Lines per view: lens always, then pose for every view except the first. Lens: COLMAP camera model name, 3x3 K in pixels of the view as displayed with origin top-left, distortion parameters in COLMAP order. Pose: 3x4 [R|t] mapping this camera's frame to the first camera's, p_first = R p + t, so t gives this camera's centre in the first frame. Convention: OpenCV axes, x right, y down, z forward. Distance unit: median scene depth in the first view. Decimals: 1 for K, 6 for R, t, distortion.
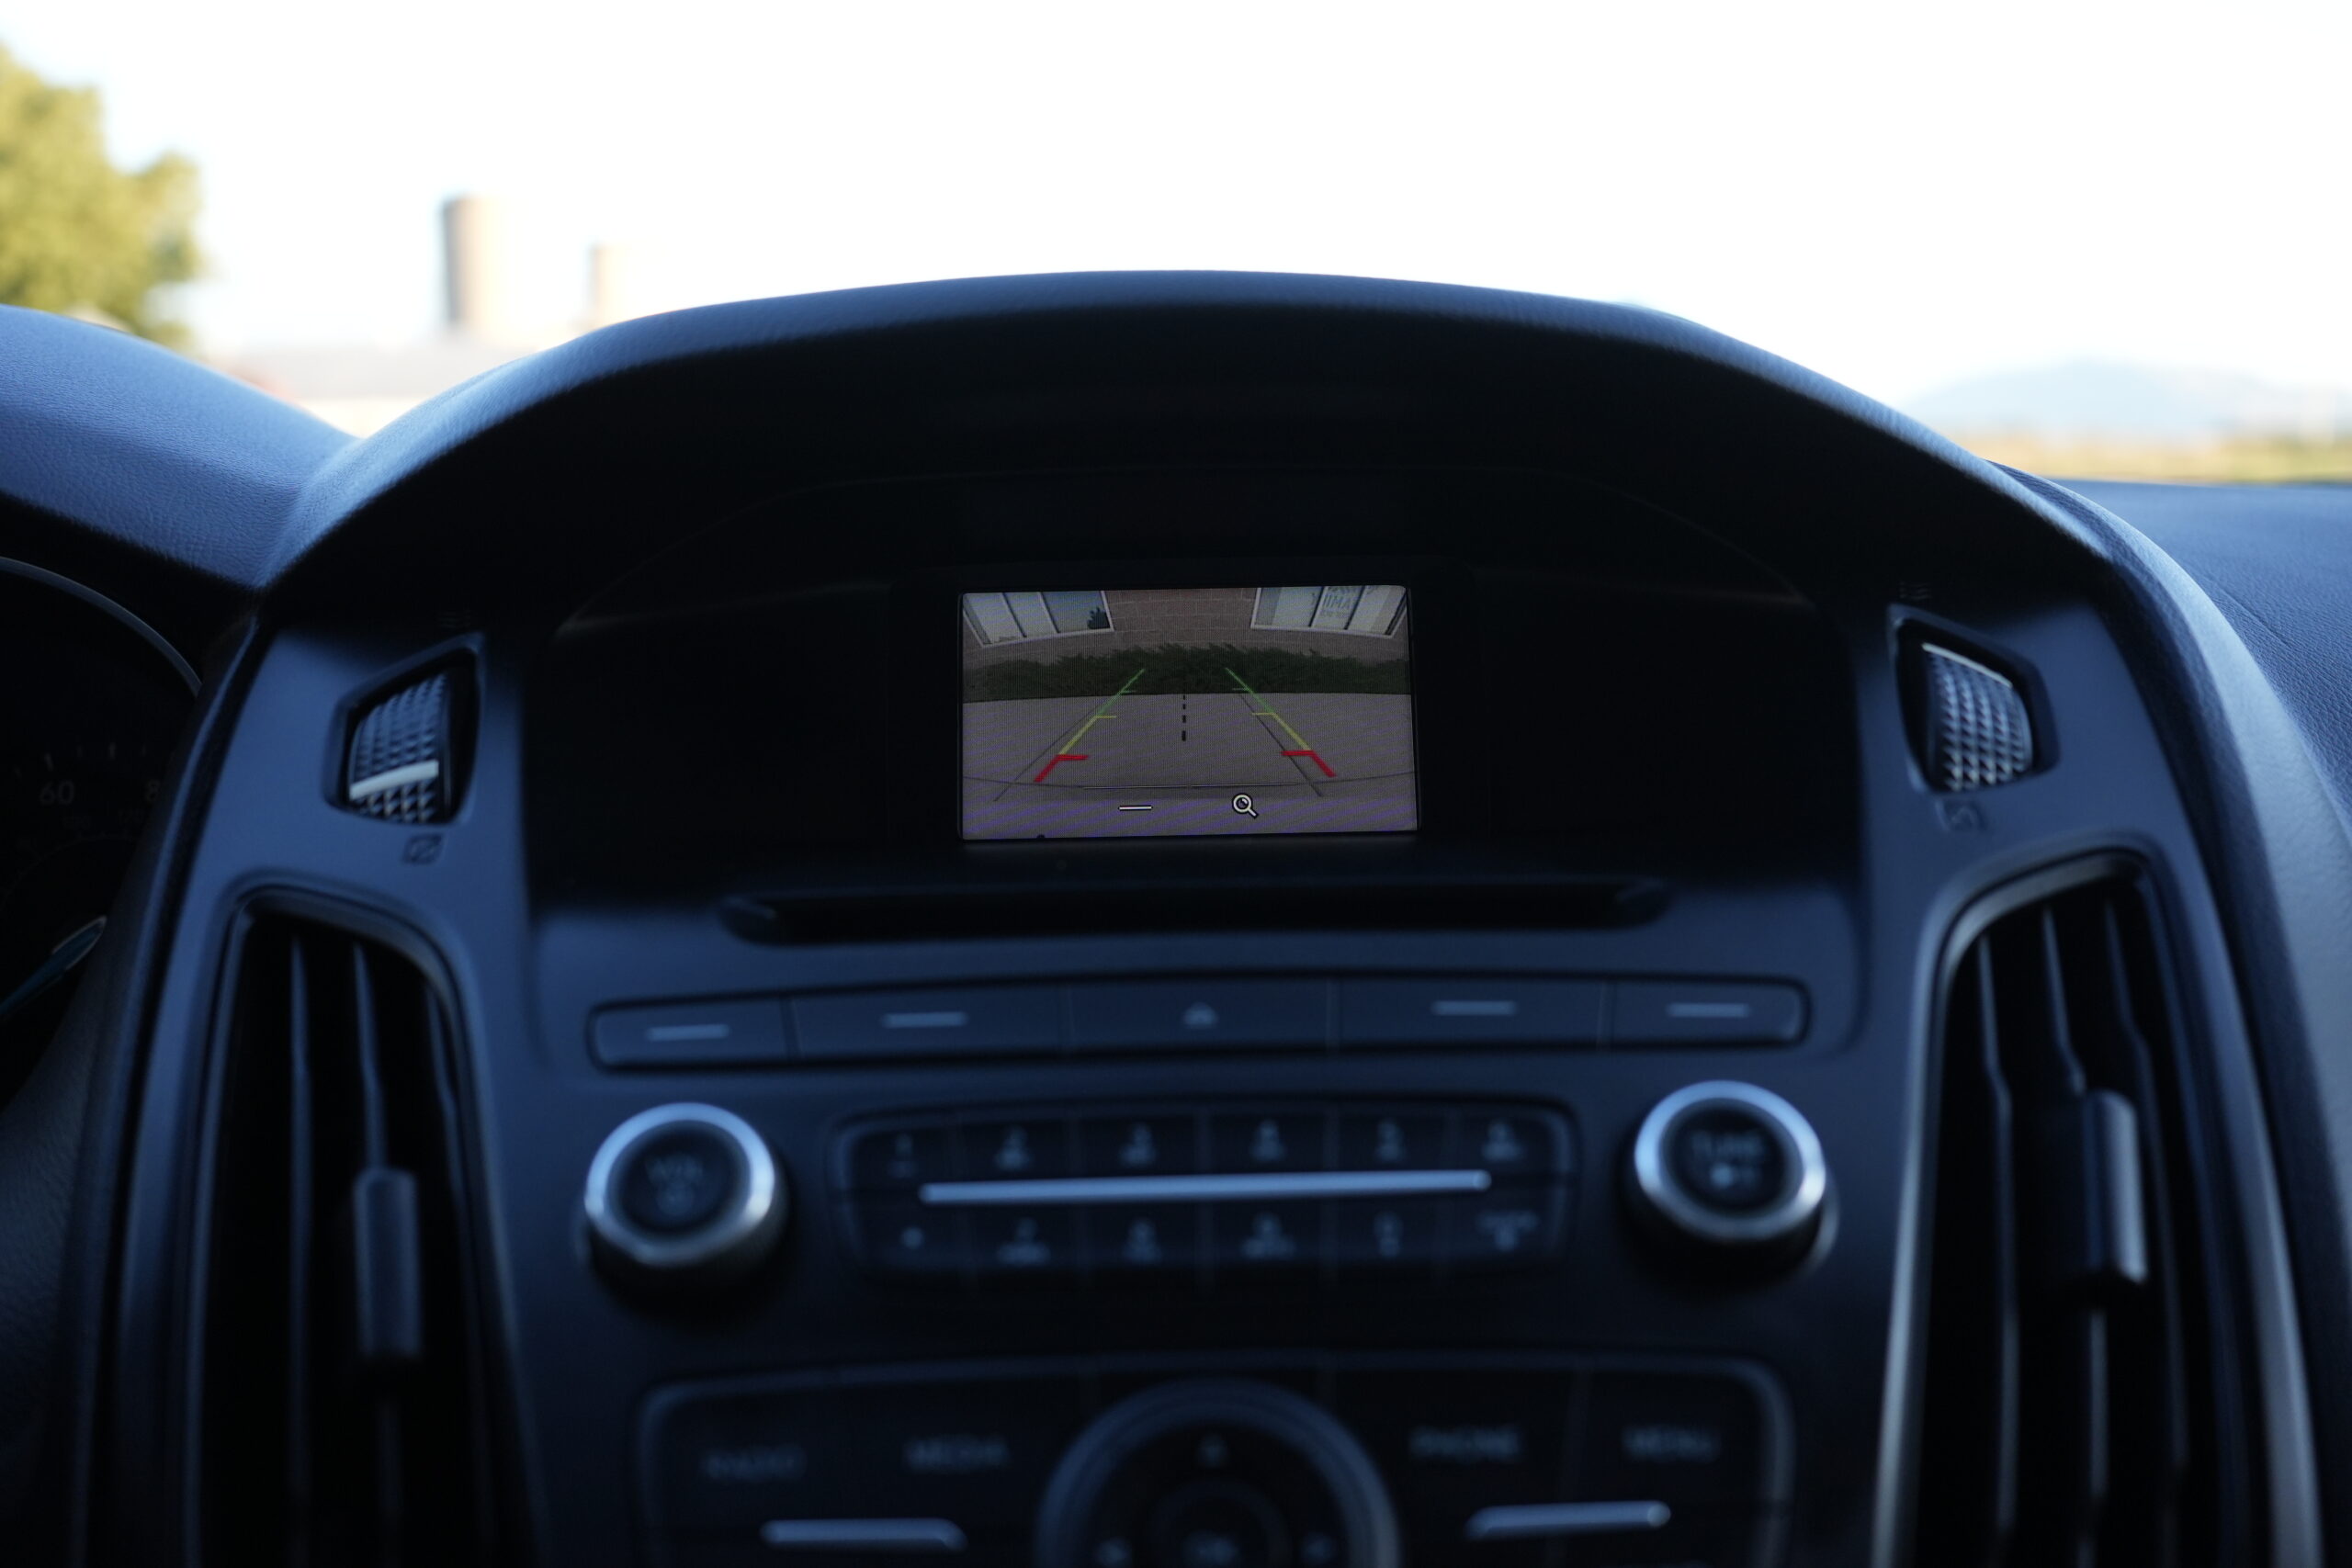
lens RADIAL K [[2286.1, 0, 1181.0], [0, 2286.1, 786.6], [0, 0, 1]] dist [0.003971, 0.000000]
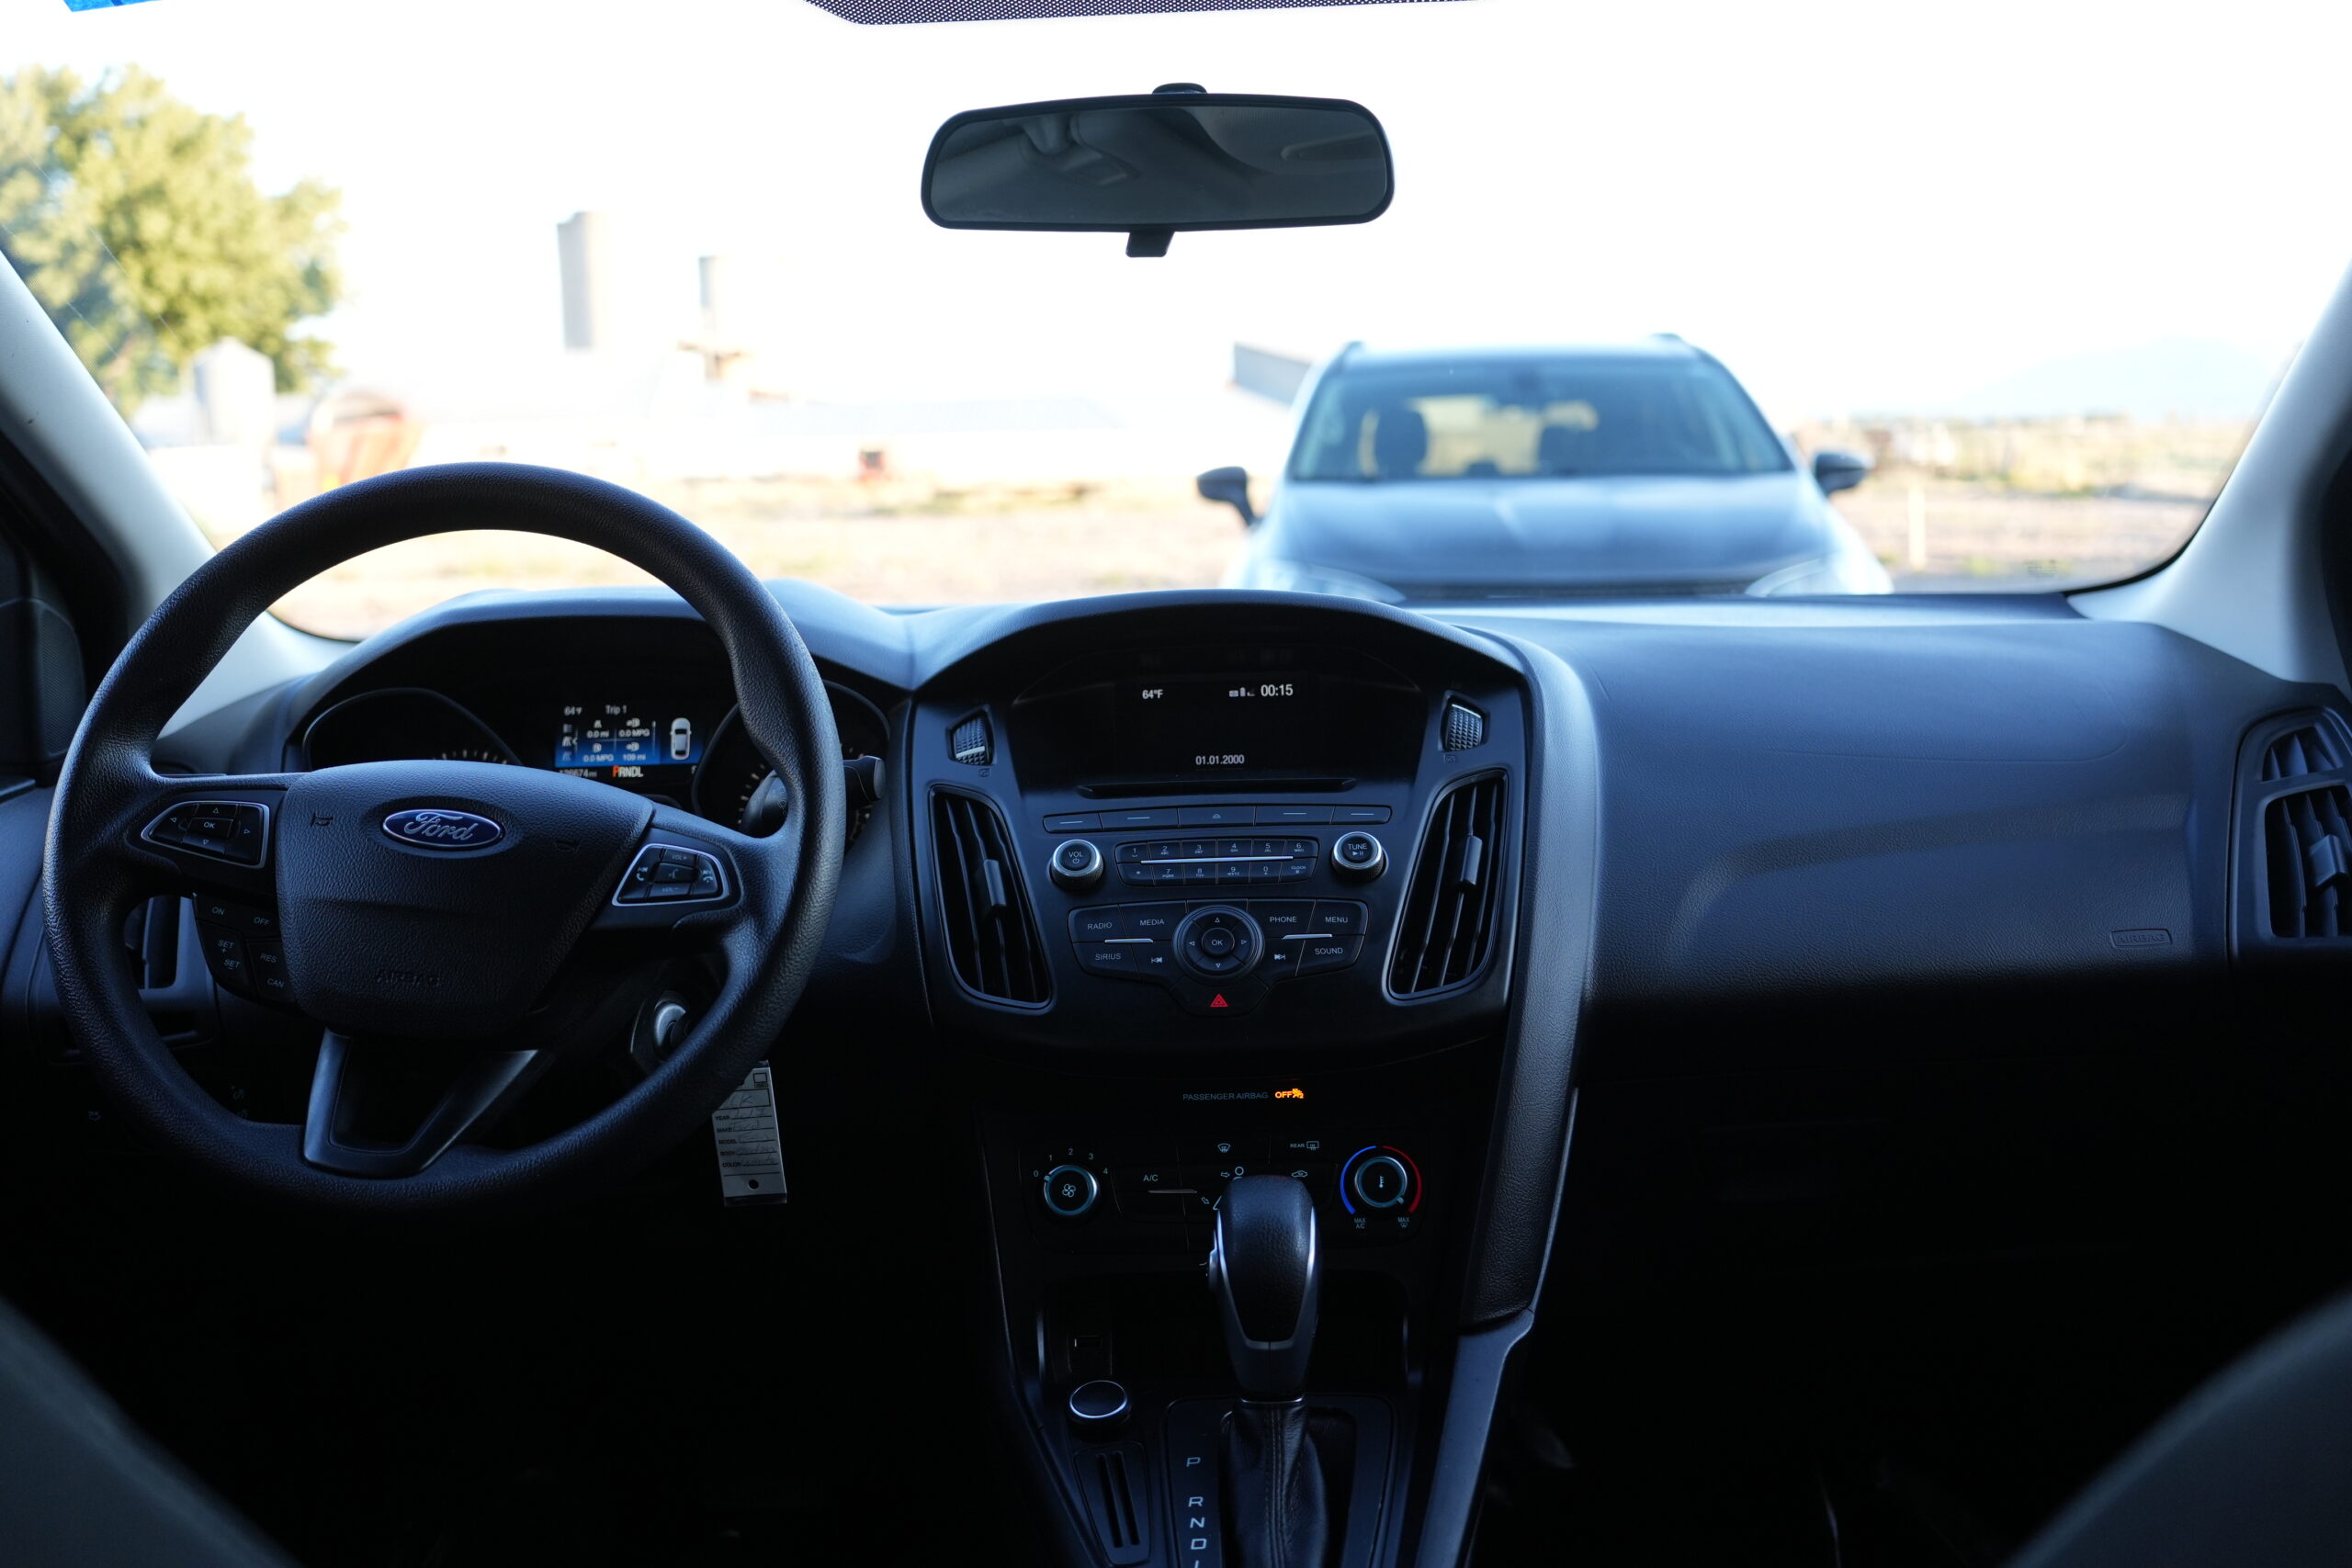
lens RADIAL K [[2286.1, 0, 1169.7], [0, 2286.1, 763.4], [0, 0, 1]] dist [0.003971, 0.000000]
pose [[0.998820, -0.008667, -0.047779, 0.110270], [0.008439, 0.999952, -0.004982, 0.037067], [0.047819, 0.004573, 0.998846, -2.647906]]
